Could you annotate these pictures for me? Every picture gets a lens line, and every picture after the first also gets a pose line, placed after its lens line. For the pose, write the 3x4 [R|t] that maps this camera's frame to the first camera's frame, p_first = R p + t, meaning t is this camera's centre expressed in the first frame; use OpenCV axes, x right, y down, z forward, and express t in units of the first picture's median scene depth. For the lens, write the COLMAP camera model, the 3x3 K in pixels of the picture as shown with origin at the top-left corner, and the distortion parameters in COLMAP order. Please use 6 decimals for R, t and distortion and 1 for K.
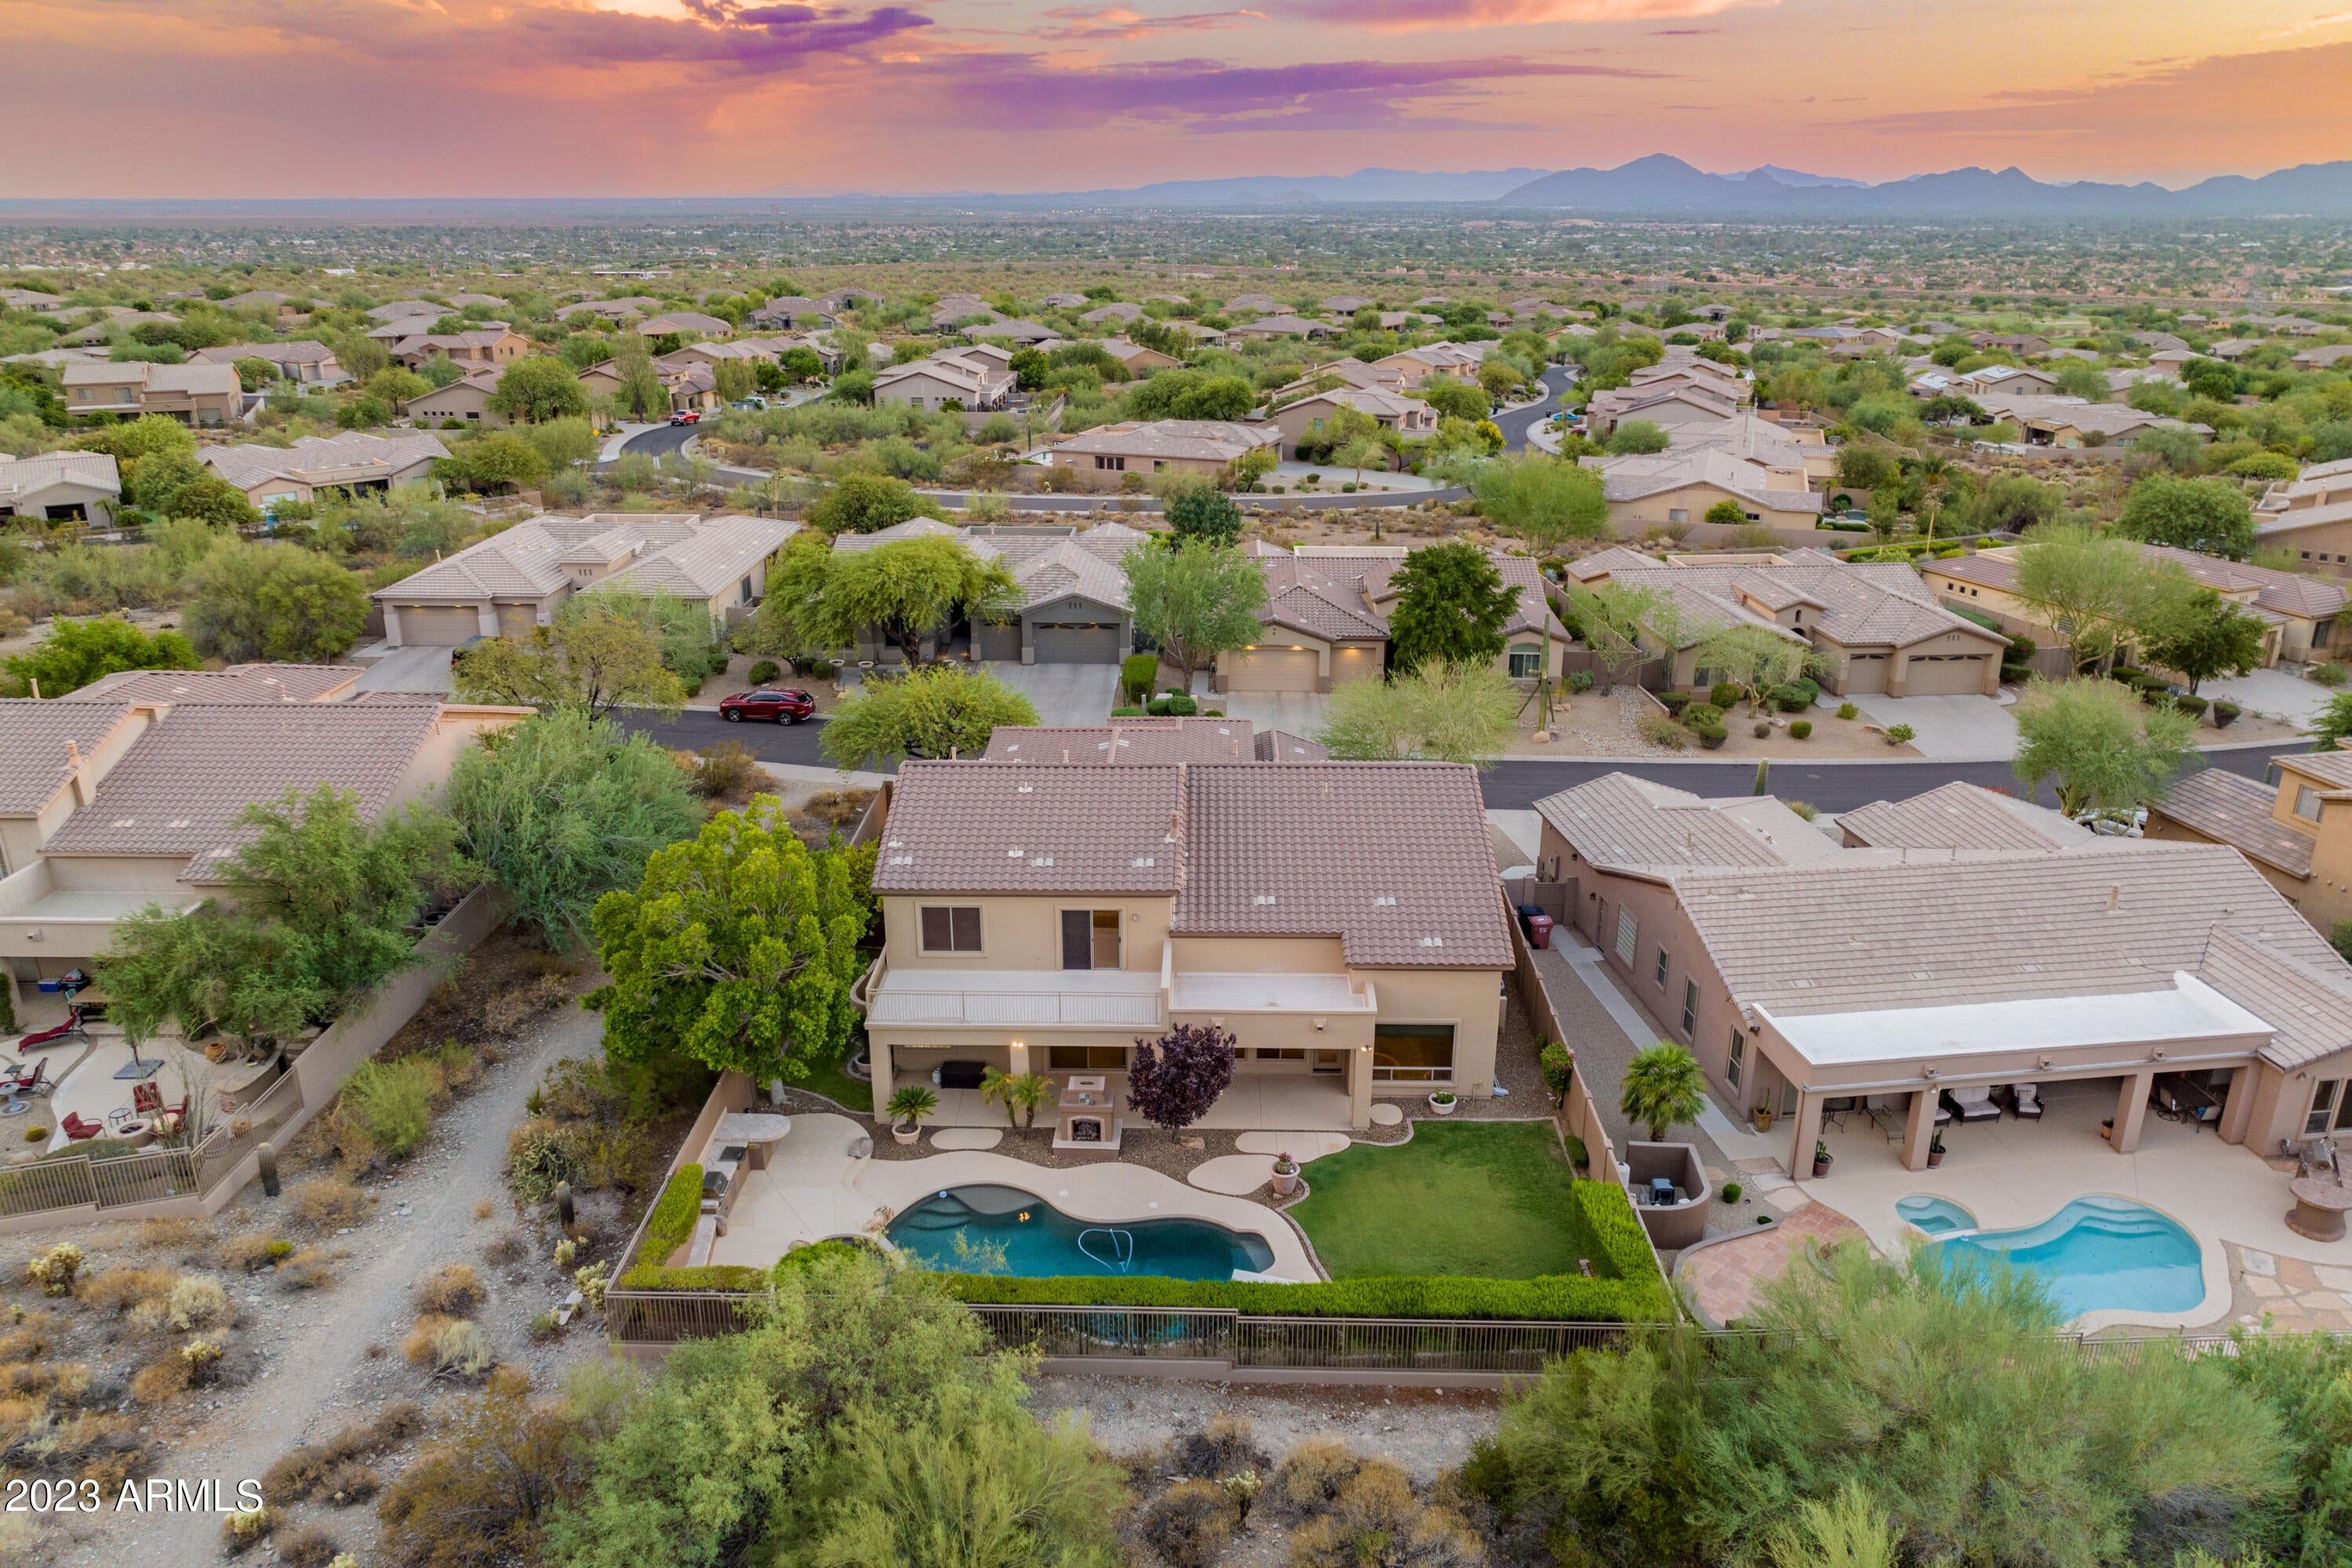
lens RADIAL K [[1532.9, 0, 1176.0], [0, 1532.9, 784.0], [0, 0, 1]] dist [0.000773, 0.001330]
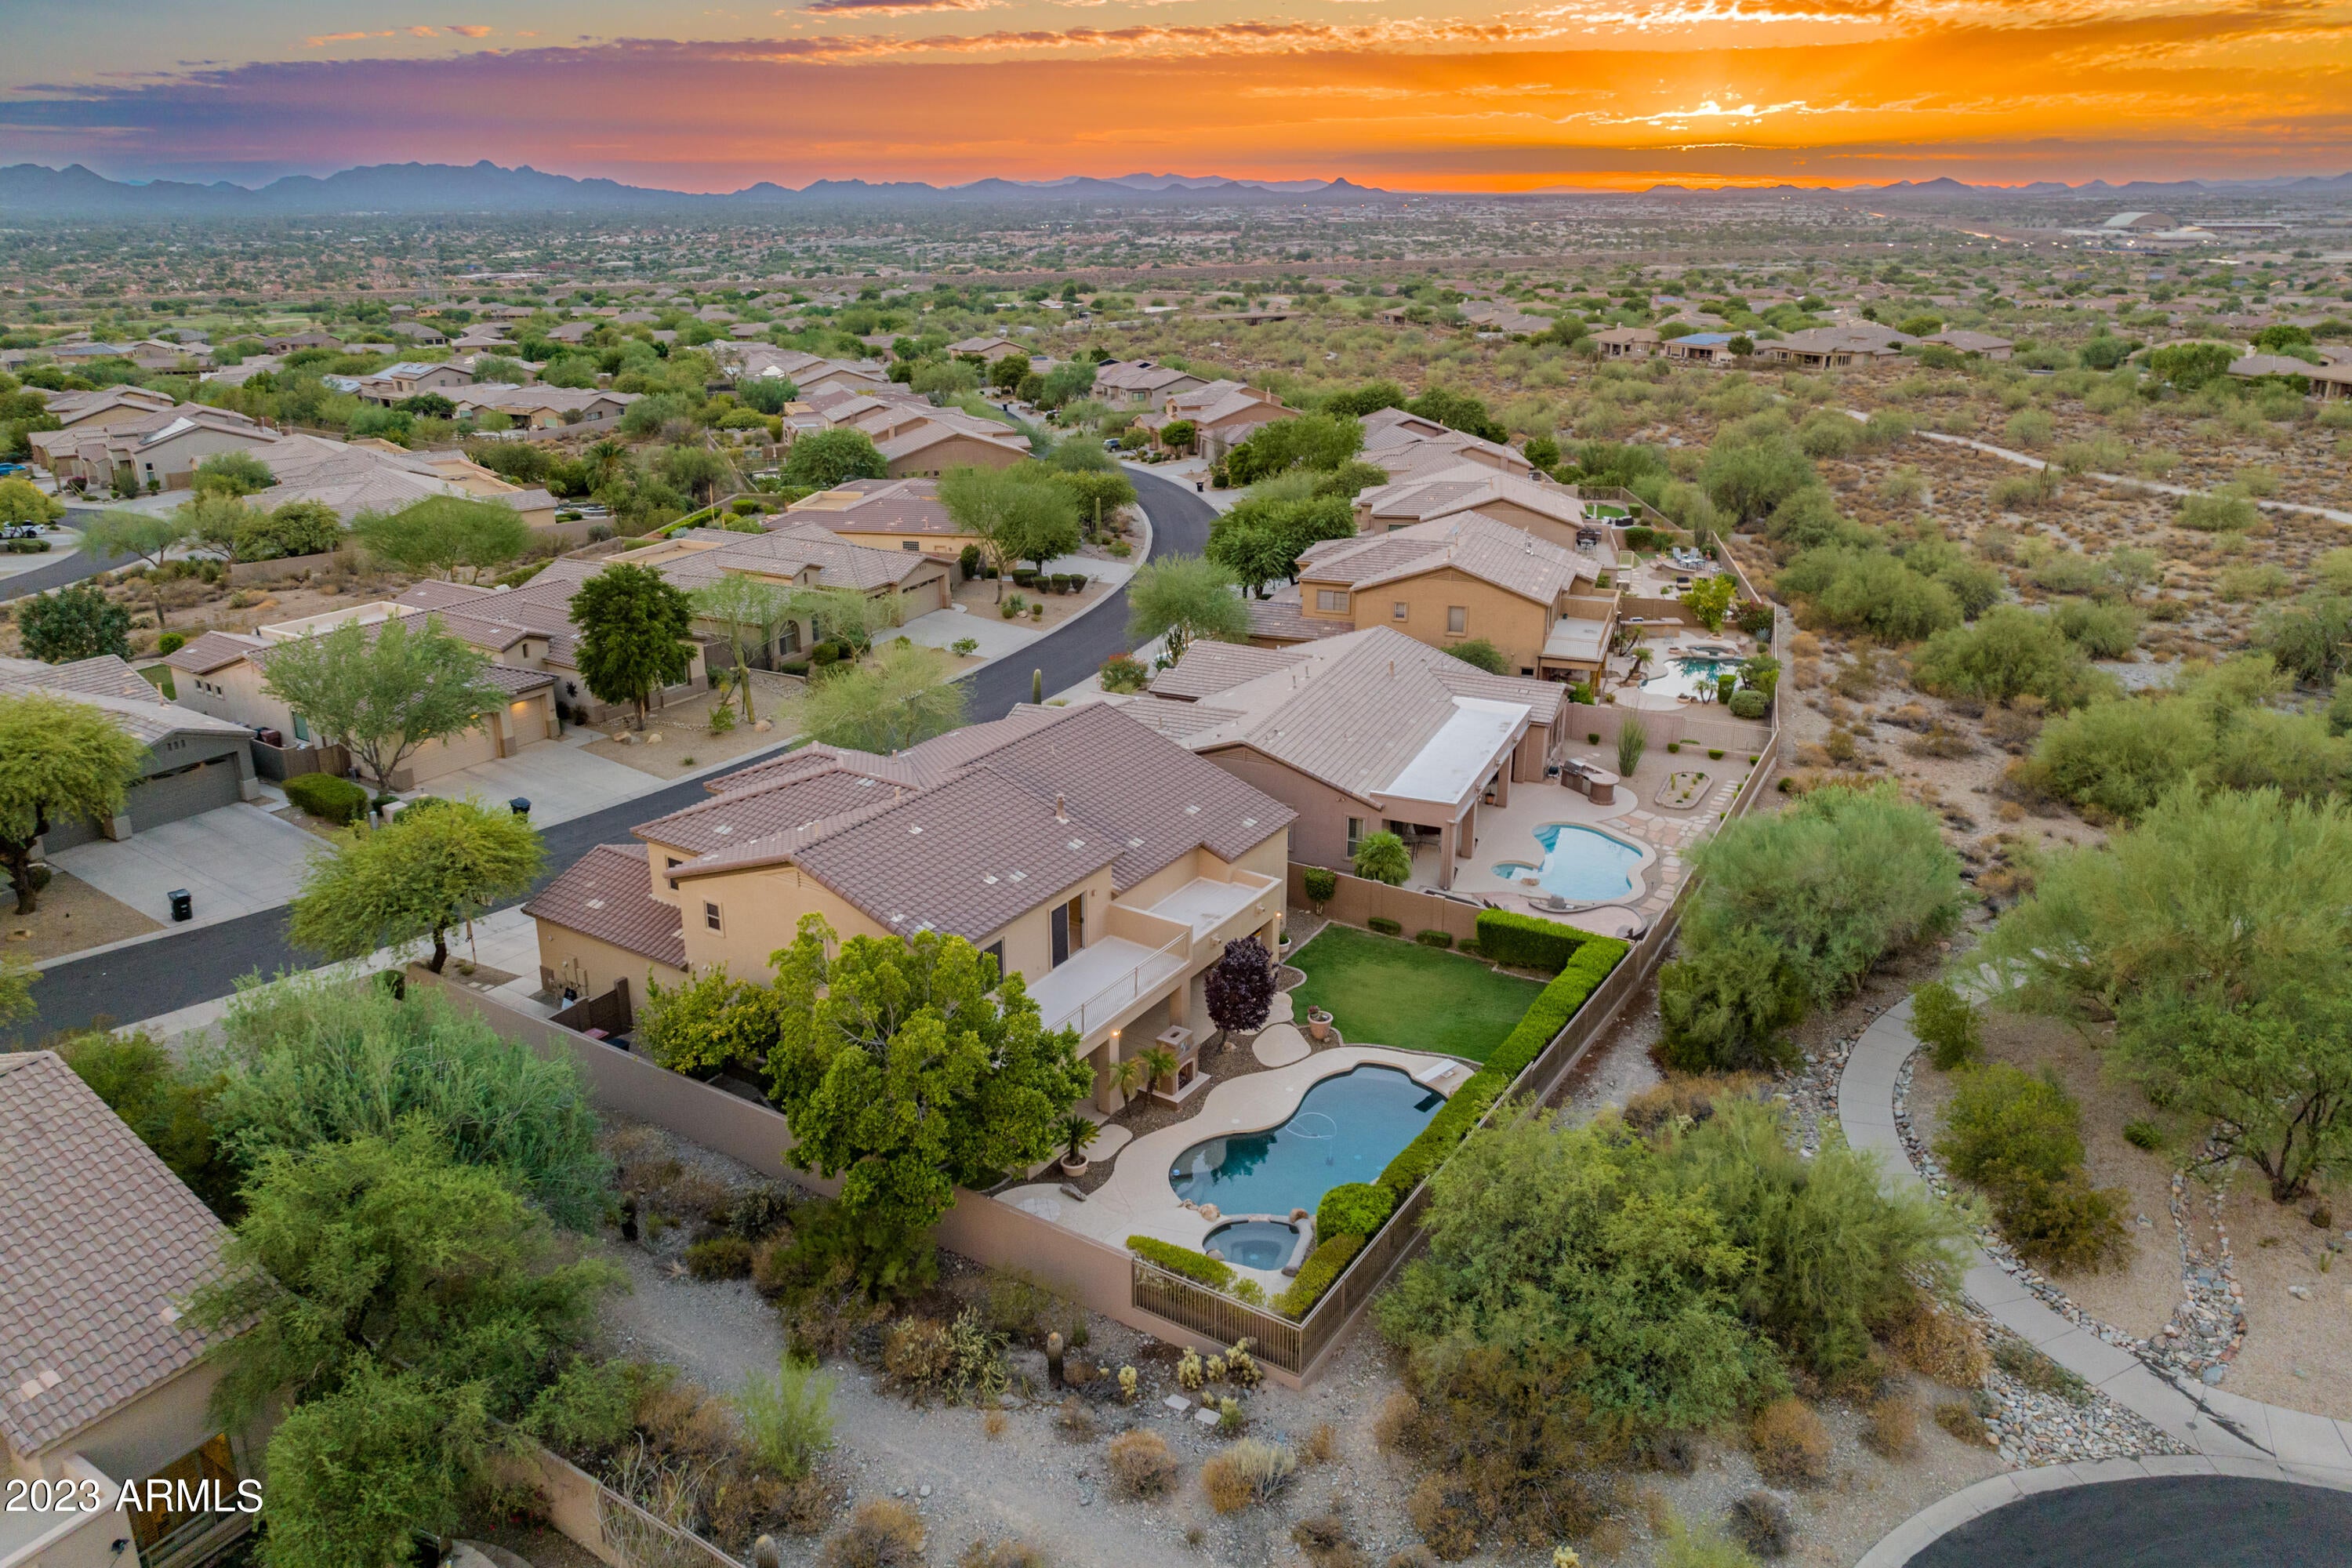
lens RADIAL K [[1566.8, 0, 1176.0], [0, 1566.8, 784.0], [0, 0, 1]] dist [-0.037367, -0.000611]
pose [[0.515140, -0.298823, 0.803328, -0.817921], [0.299261, 0.940978, 0.158122, -0.133310], [-0.803165, 0.158950, 0.574162, 0.311700]]
